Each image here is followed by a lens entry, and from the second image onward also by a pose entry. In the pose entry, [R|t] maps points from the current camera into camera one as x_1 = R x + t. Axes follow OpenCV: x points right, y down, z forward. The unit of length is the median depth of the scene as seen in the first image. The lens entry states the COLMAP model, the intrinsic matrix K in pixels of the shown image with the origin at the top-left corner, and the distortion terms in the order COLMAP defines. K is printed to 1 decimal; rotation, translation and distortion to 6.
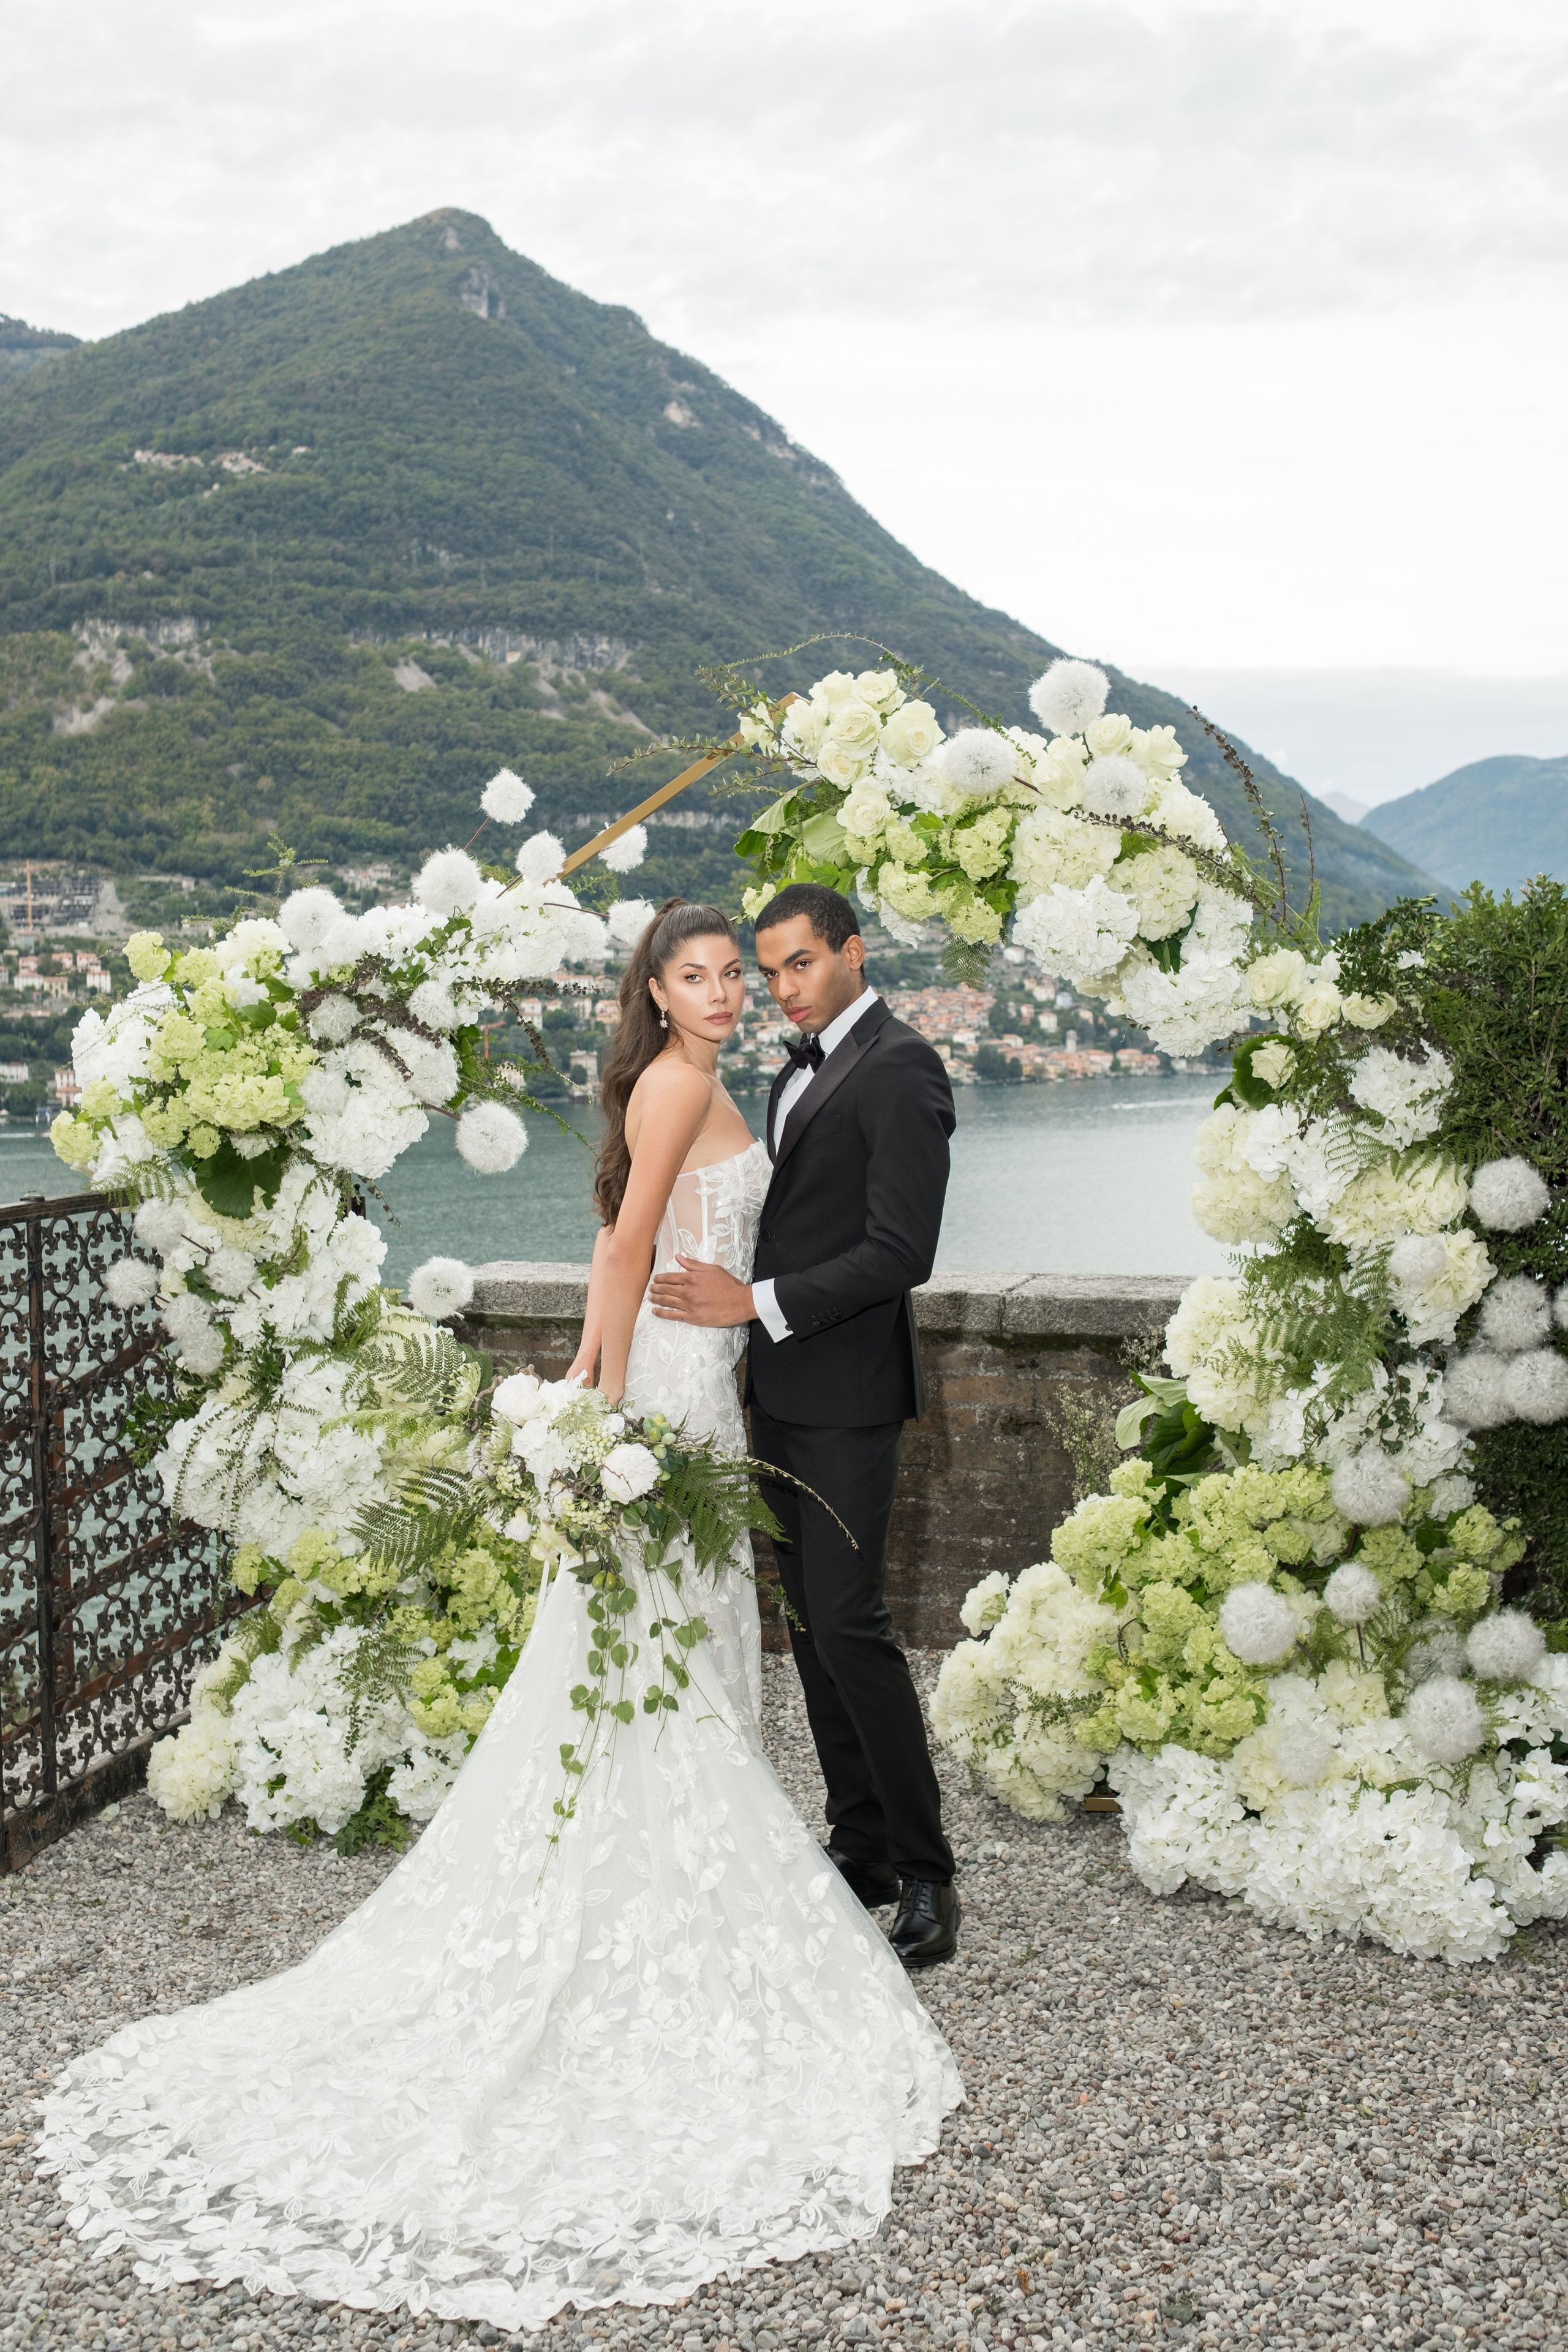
lens RADIAL K [[2354.5, 0, 784.0], [0, 2354.5, 1176.0], [0, 0, 1]] dist [0.097782, -0.002750]
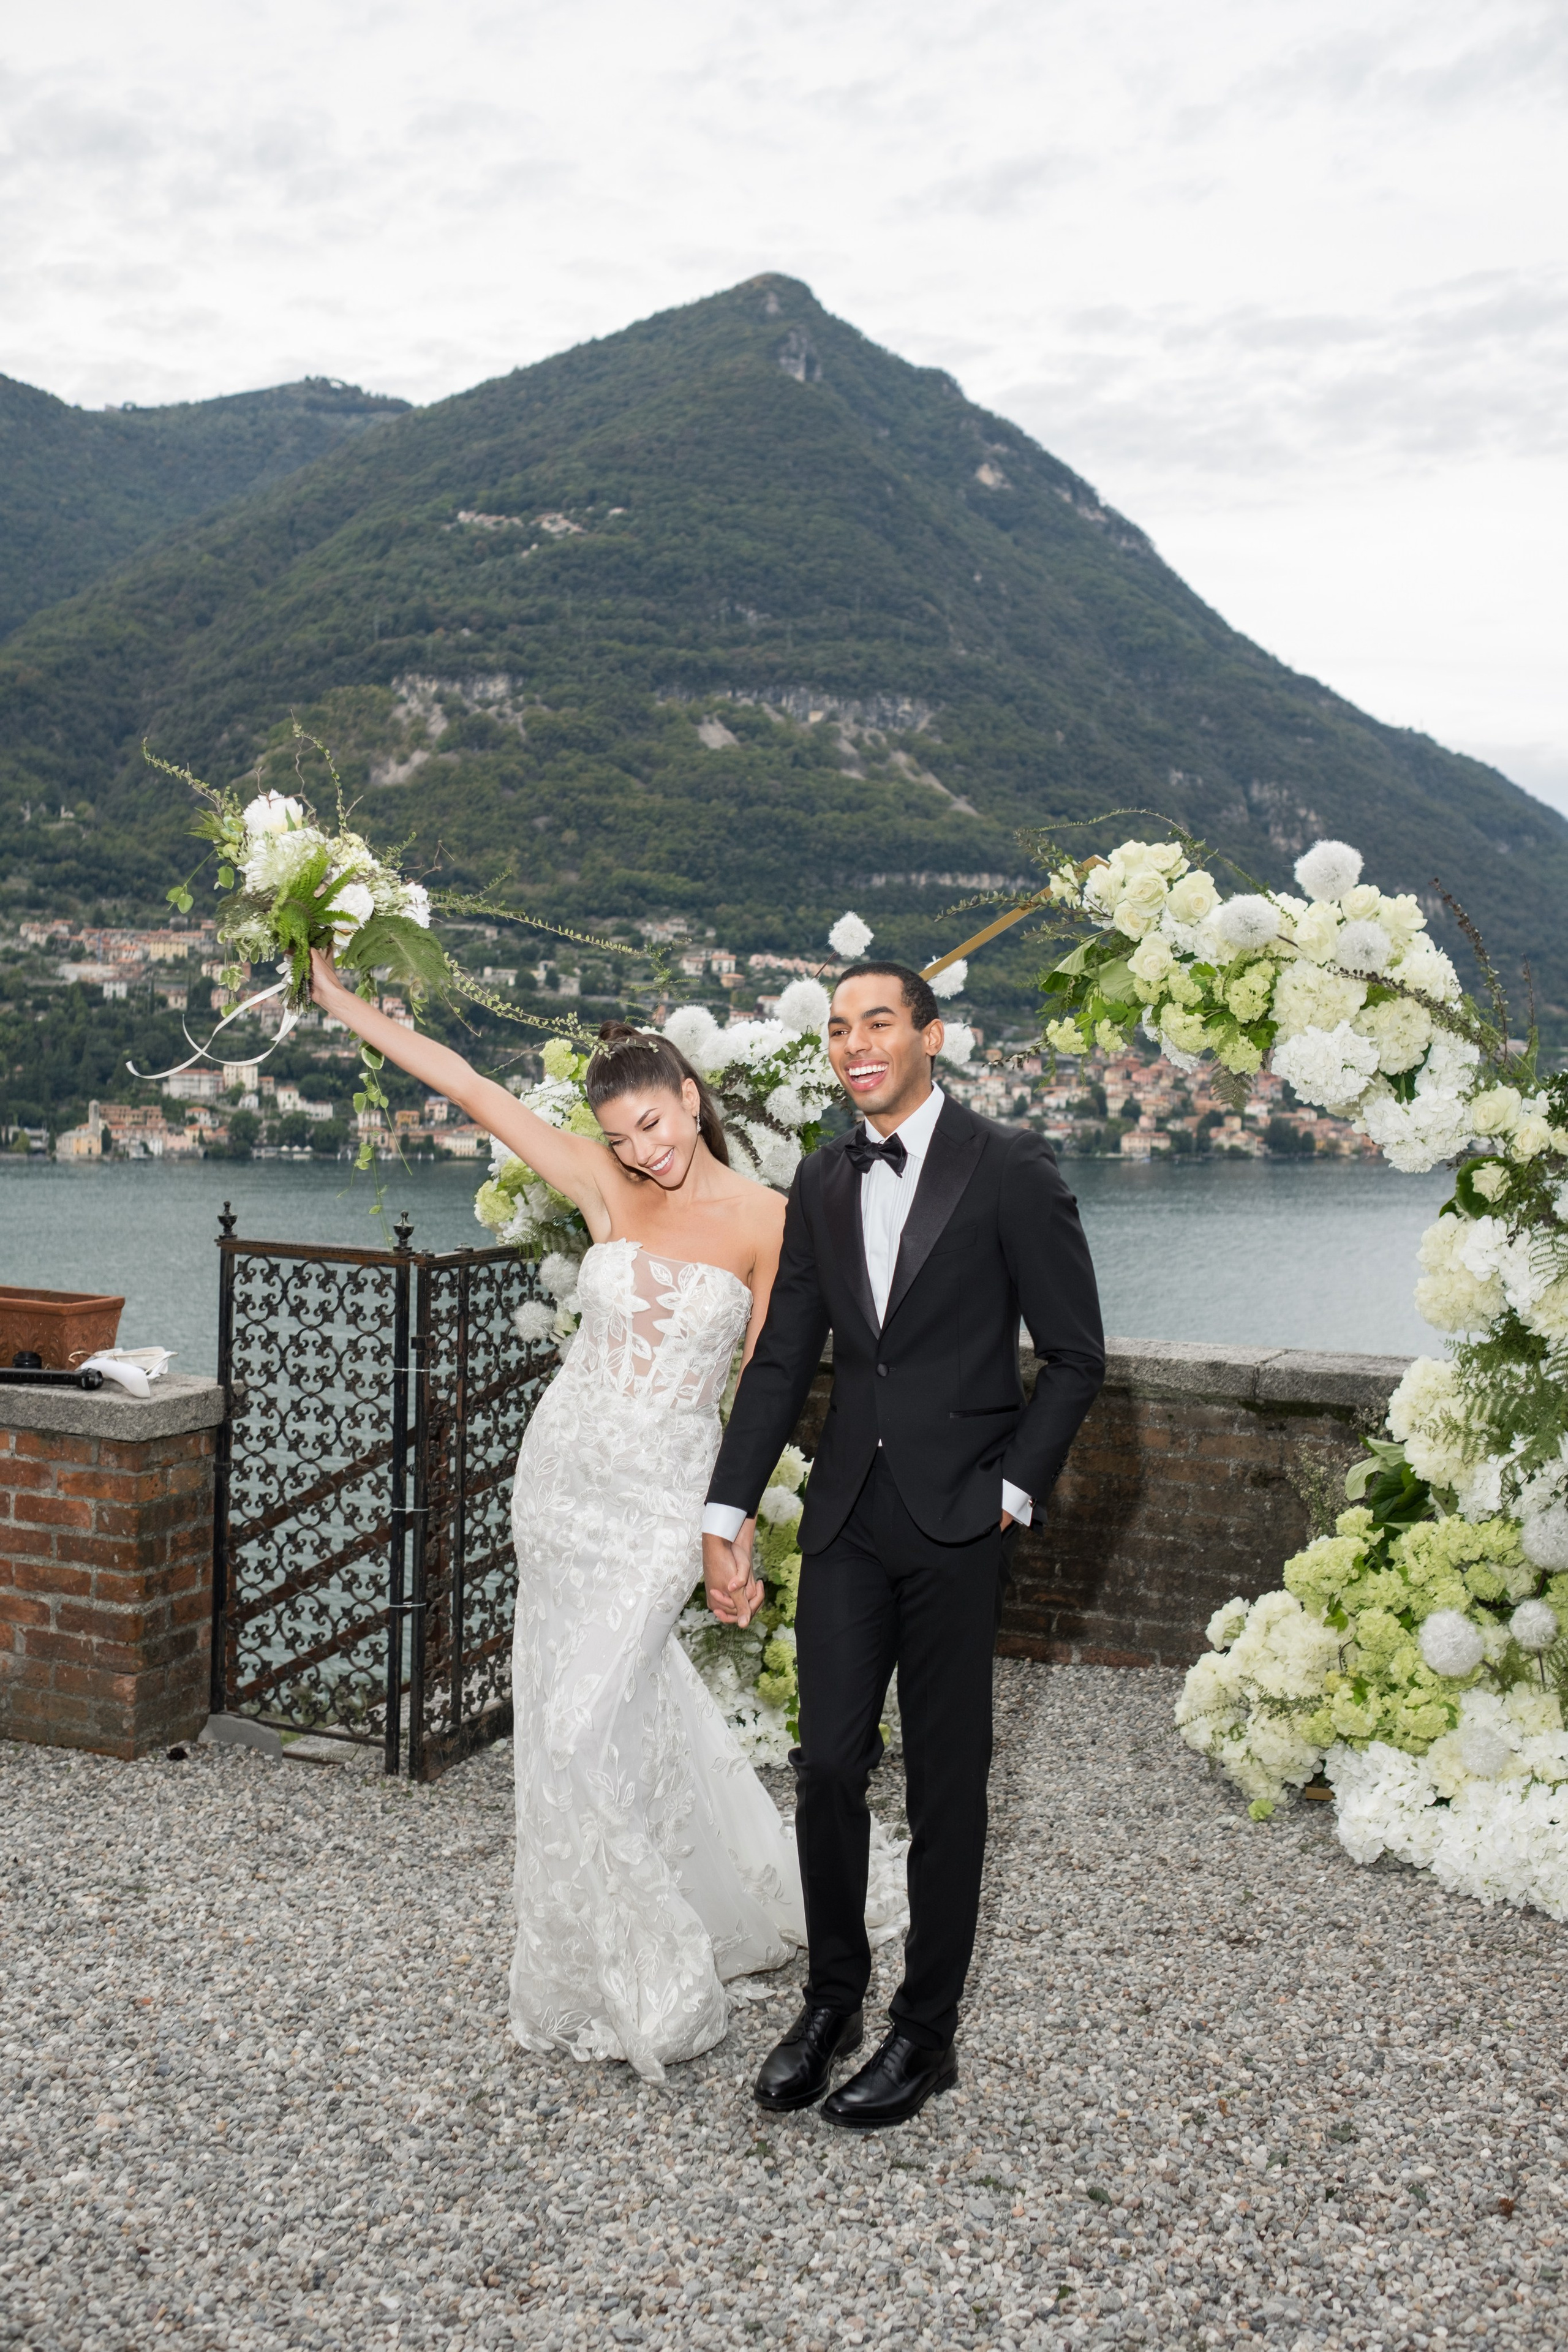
lens RADIAL K [[2411.3, 0, 726.2], [0, 2411.3, 1207.6], [0, 0, 1]] dist [0.066052, -0.362246]
pose [[0.989456, 0.039671, -0.139295, -0.003620], [-0.041105, 0.999127, -0.007427, -0.008875], [0.138879, 0.013075, 0.990223, -0.239981]]
